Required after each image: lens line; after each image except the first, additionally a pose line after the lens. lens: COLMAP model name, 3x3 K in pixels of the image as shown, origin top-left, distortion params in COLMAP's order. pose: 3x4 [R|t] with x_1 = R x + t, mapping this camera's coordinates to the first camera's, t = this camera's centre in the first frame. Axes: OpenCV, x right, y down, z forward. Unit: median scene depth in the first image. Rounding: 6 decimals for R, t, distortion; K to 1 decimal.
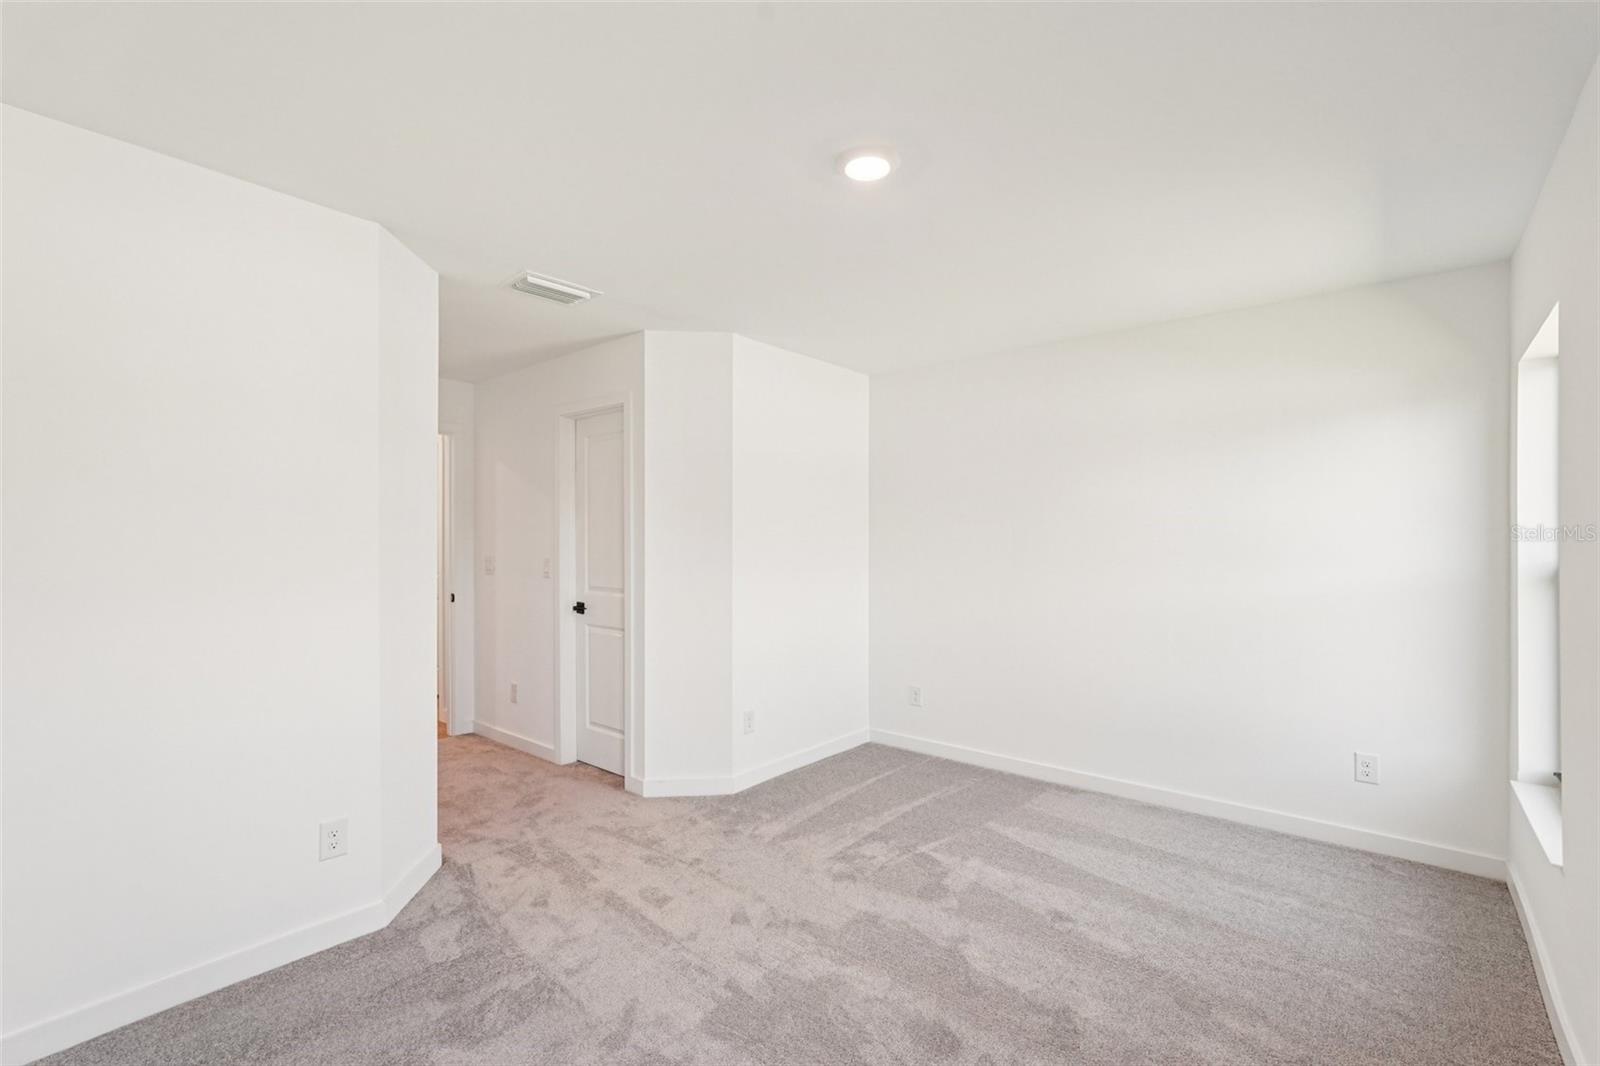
lens RADIAL K [[708.8, 0, 802.6], [0, 708.8, 537.0], [0, 0, 1]] dist [-0.025897, 0.013543]
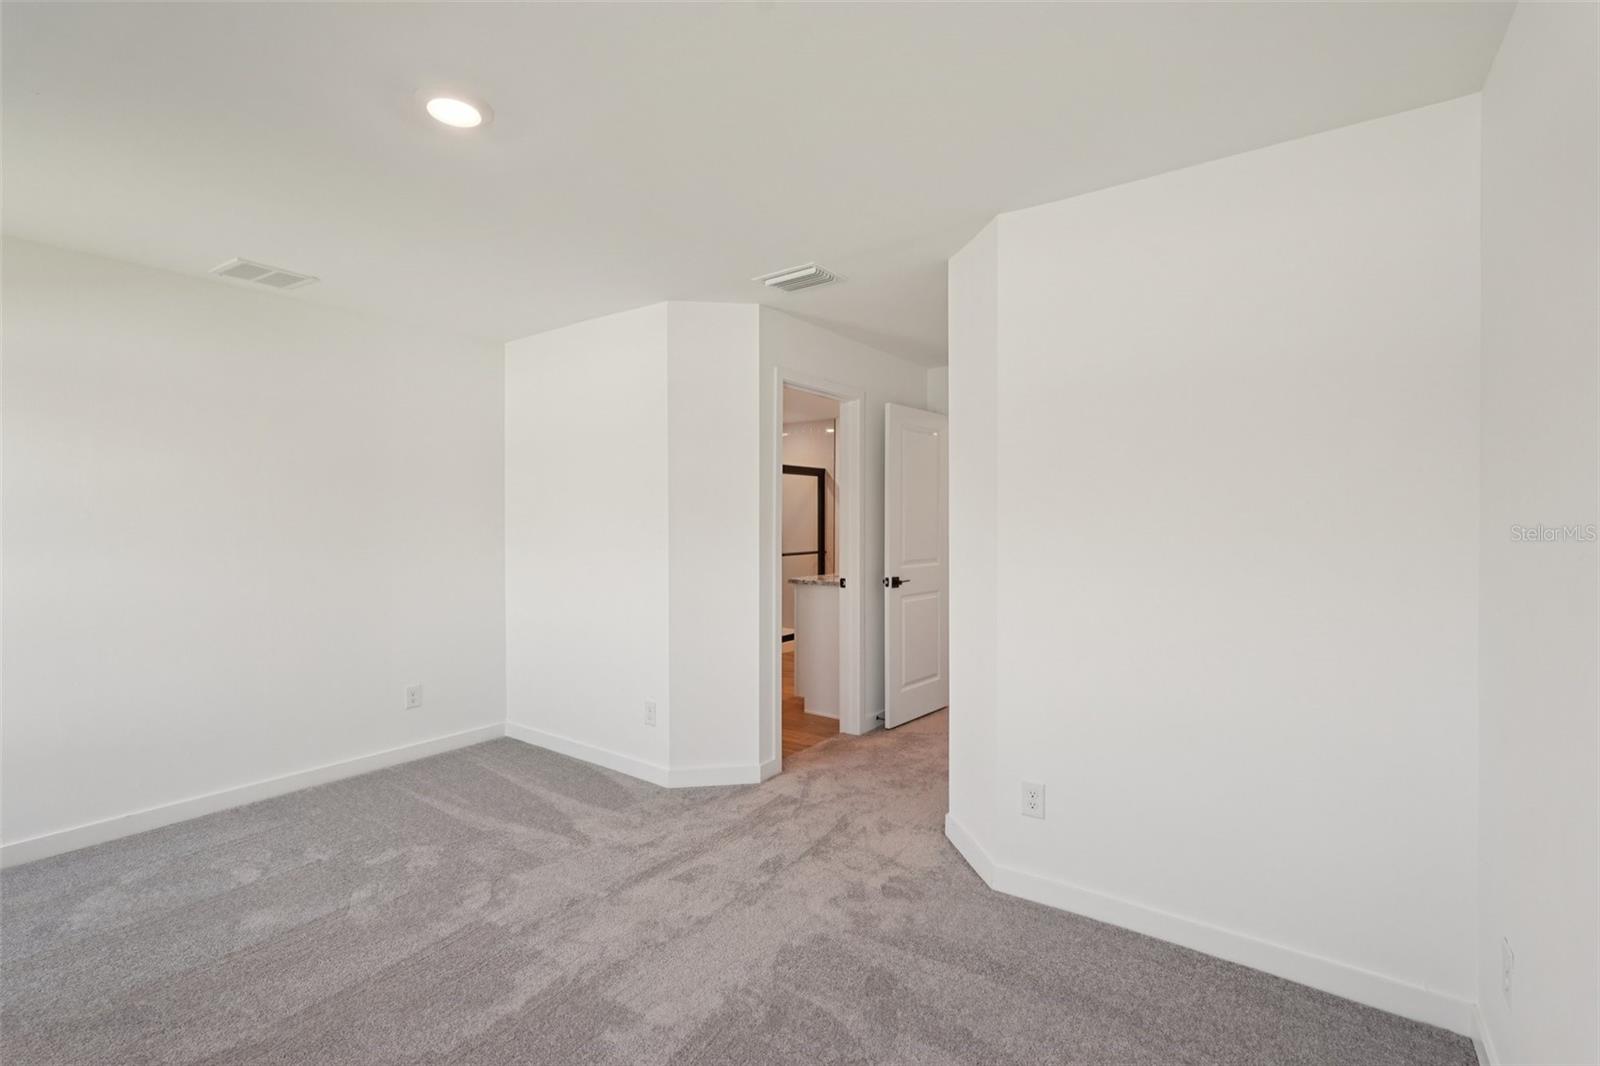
lens RADIAL K [[708.8, 0, 802.6], [0, 708.8, 537.0], [0, 0, 1]] dist [-0.025897, 0.013543]
pose [[0.063084, 0.020091, -0.997806, 0.696964], [0.005875, 0.999773, 0.020502, 0.006405], [0.997991, -0.007155, 0.062952, 0.951863]]
